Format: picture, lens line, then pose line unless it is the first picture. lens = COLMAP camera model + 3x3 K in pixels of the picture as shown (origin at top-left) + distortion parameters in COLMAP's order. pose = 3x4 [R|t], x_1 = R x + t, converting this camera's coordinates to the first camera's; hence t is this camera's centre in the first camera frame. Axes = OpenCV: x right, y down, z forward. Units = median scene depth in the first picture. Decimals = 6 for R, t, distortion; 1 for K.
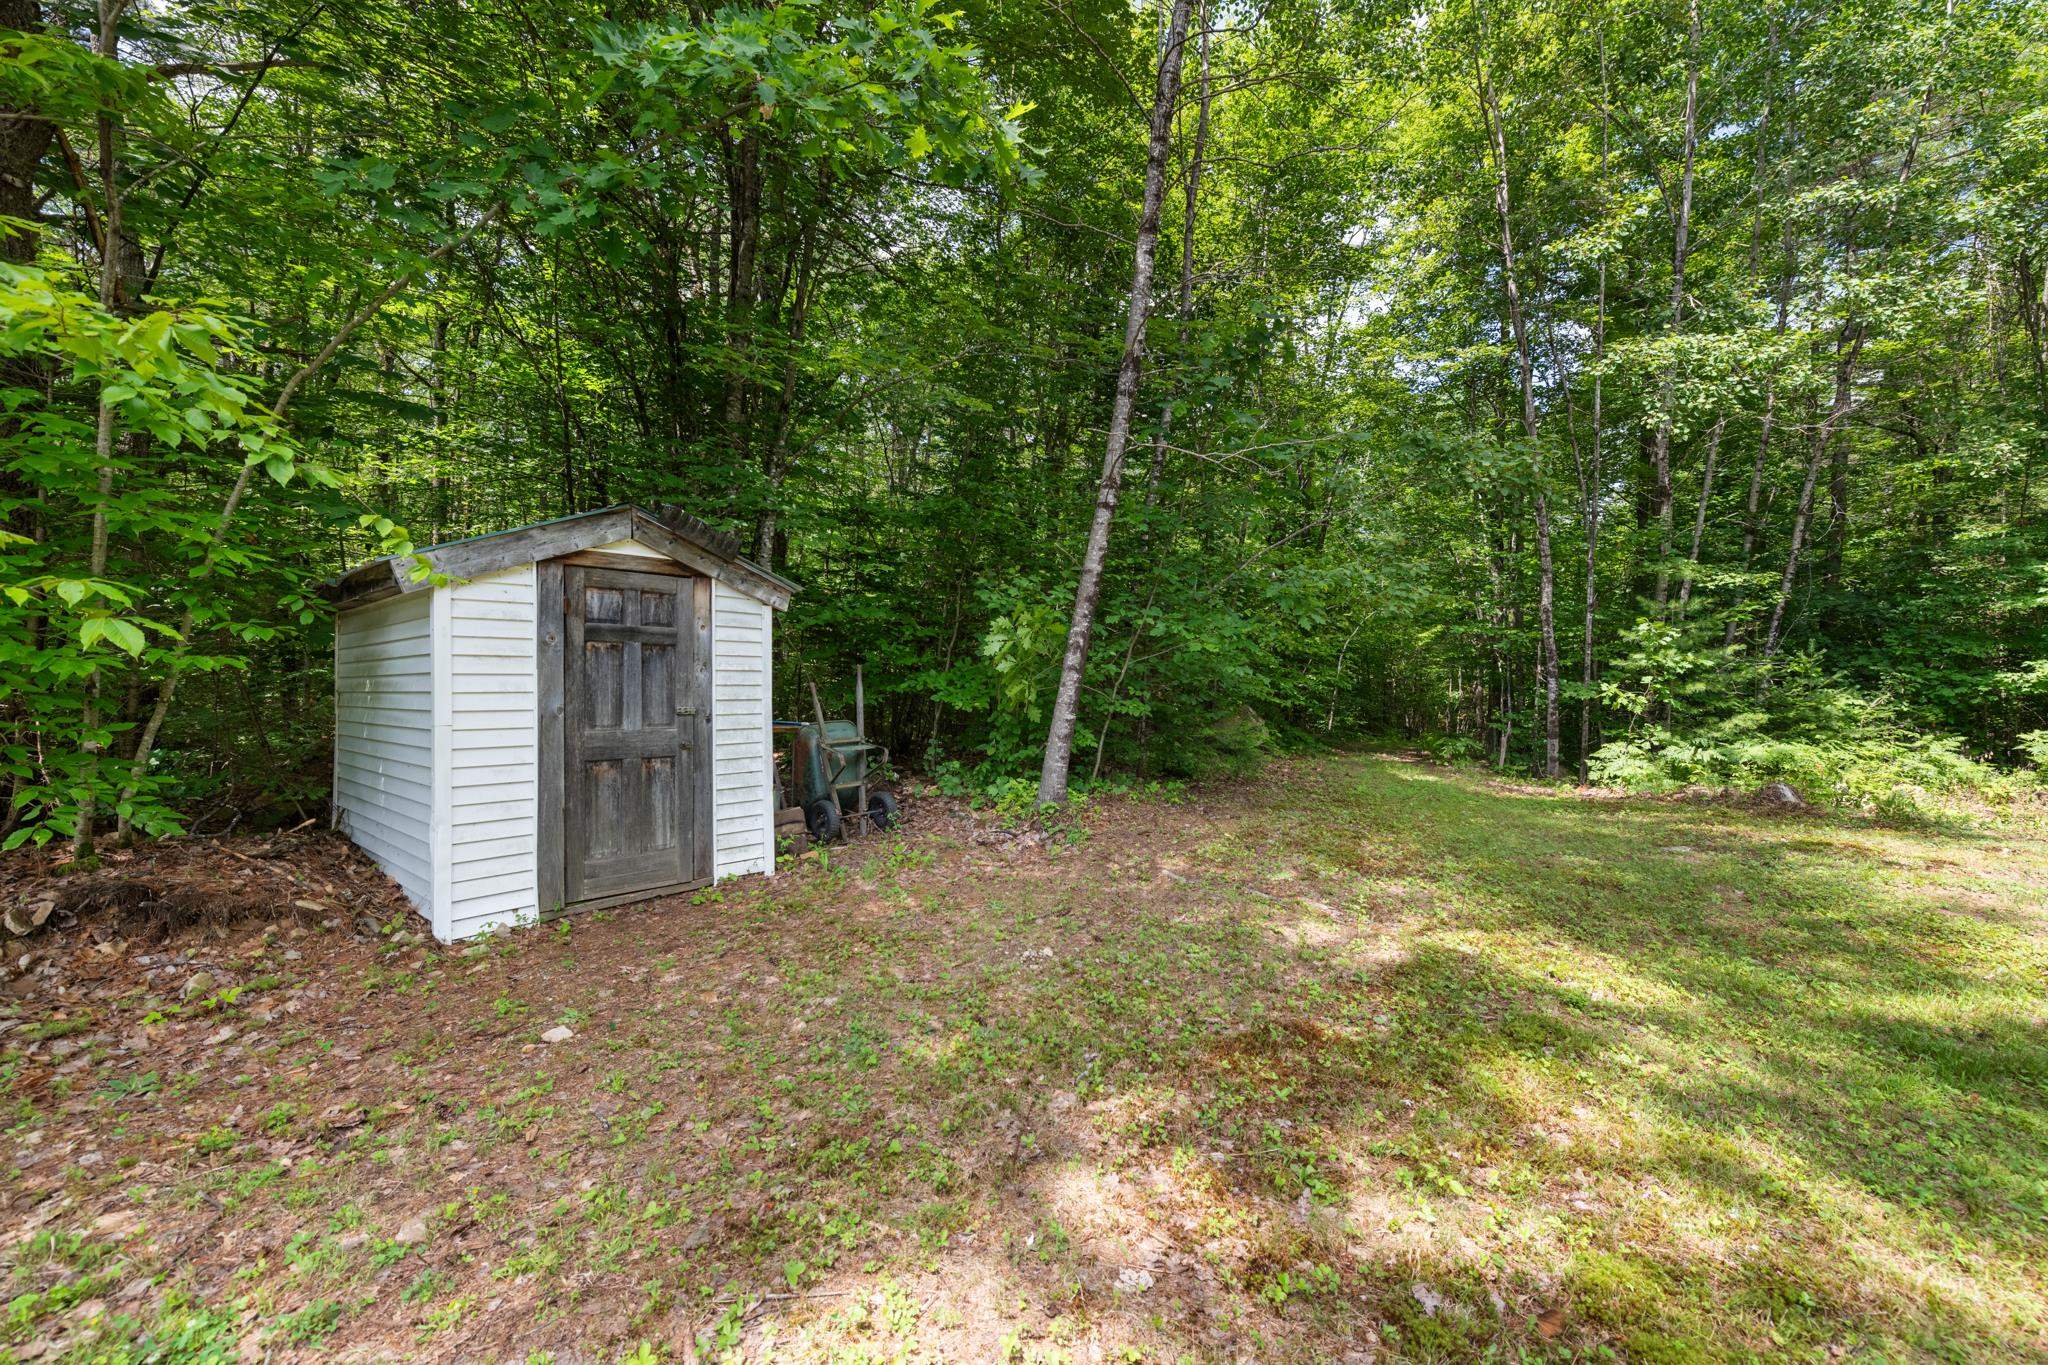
lens RADIAL K [[805.7, 0, 1024.0], [0, 805.7, 682.5], [0, 0, 1]] dist [0.001409, 0.000171]
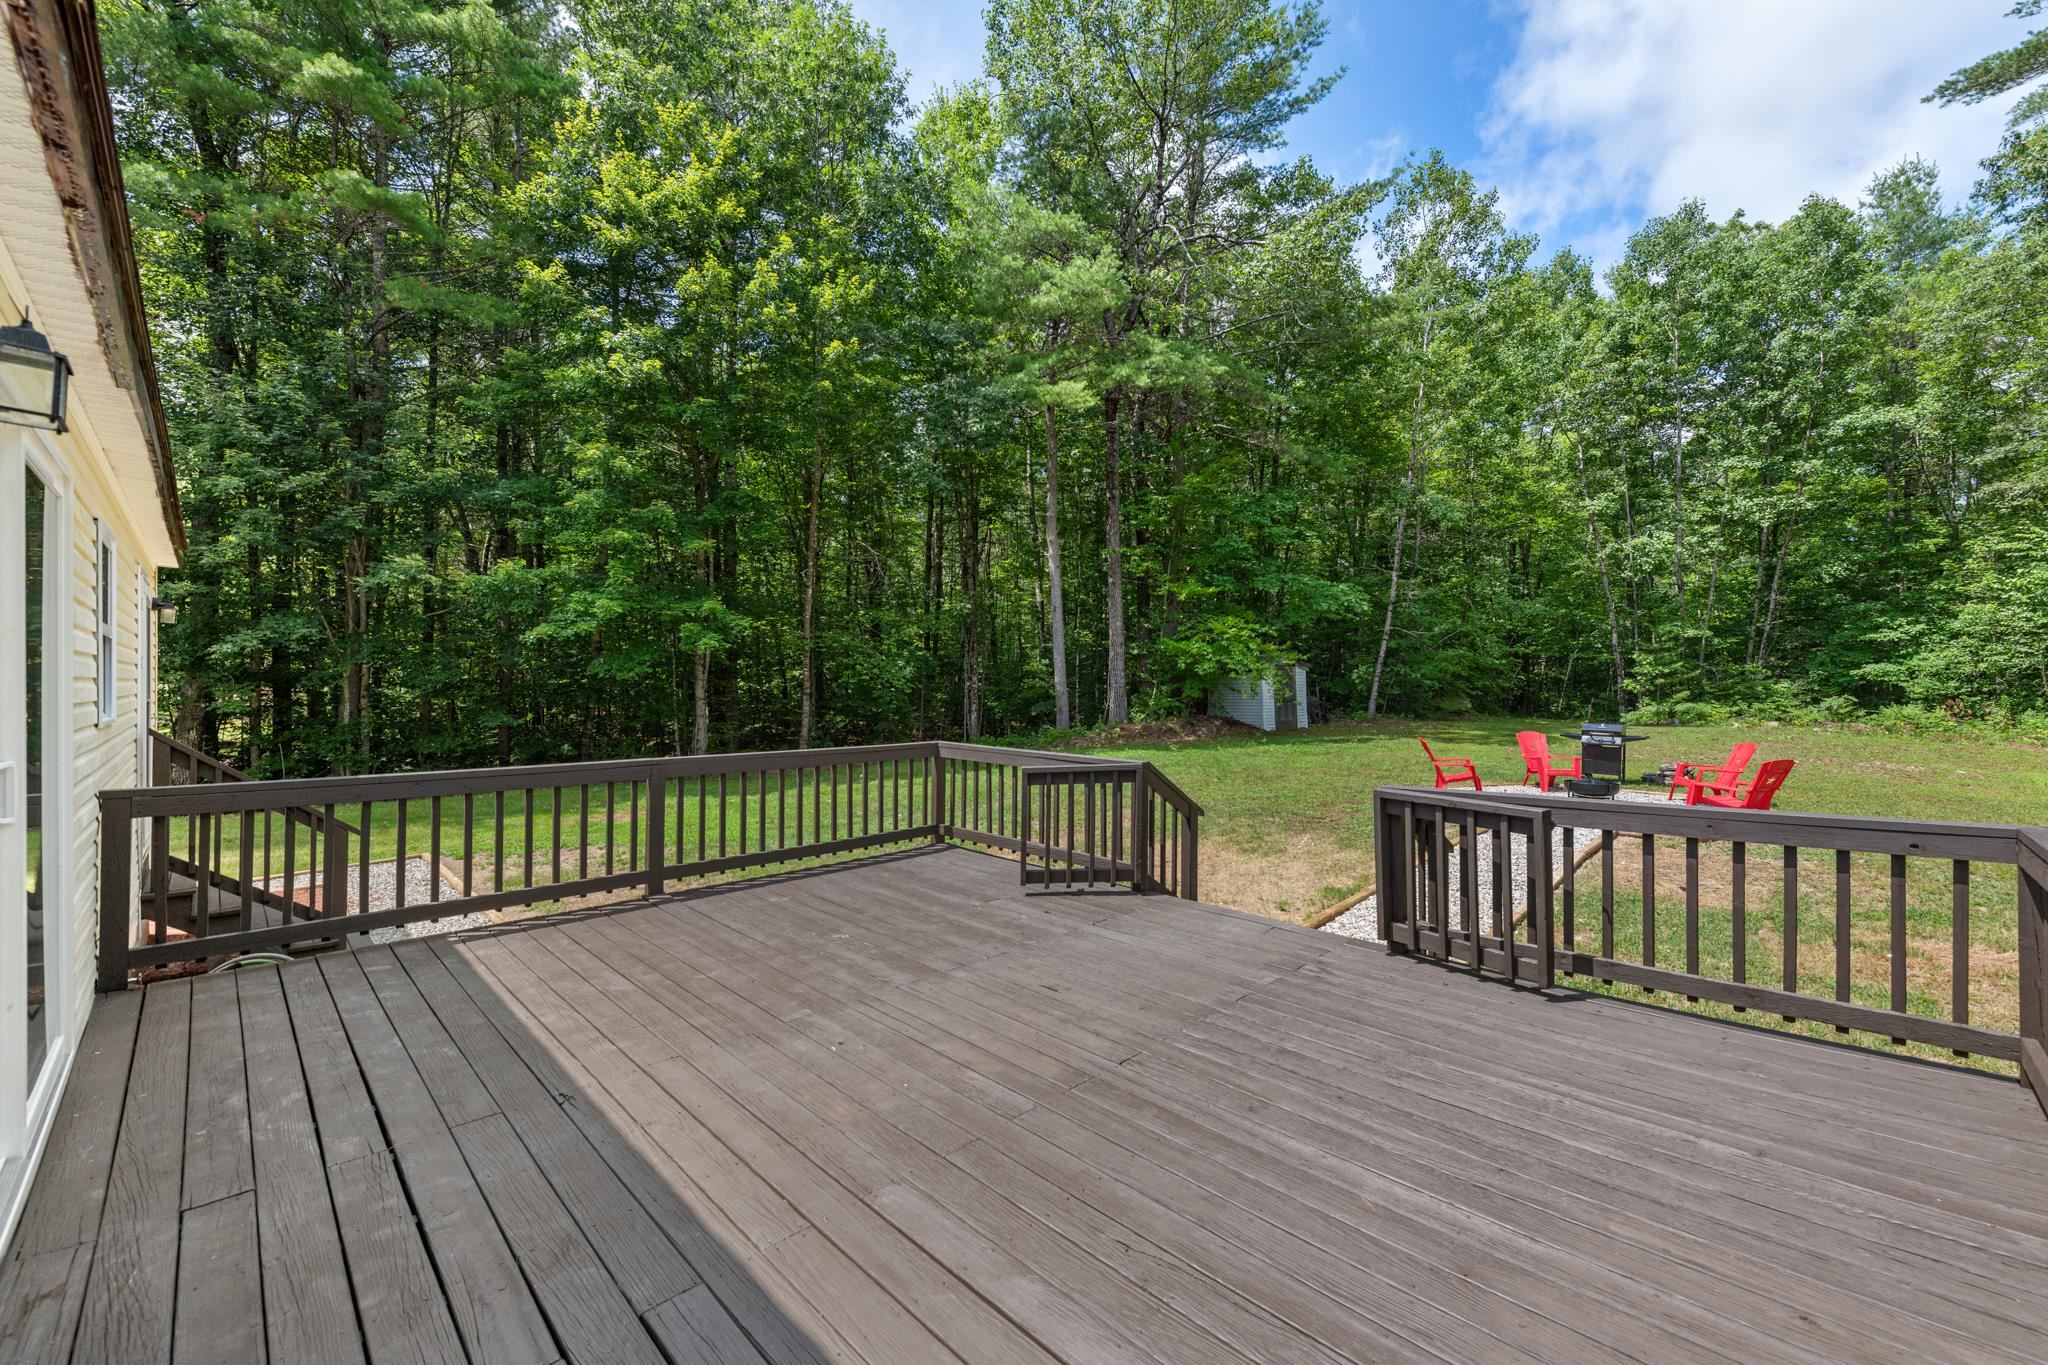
lens RADIAL K [[805.7, 0, 1024.0], [0, 805.7, 682.5], [0, 0, 1]] dist [0.001409, 0.000171]
pose [[0.946538, -0.021267, -0.321892, -0.283695], [0.020794, 0.999772, -0.004910, -0.028209], [0.321923, -0.002046, 0.946764, -3.049247]]
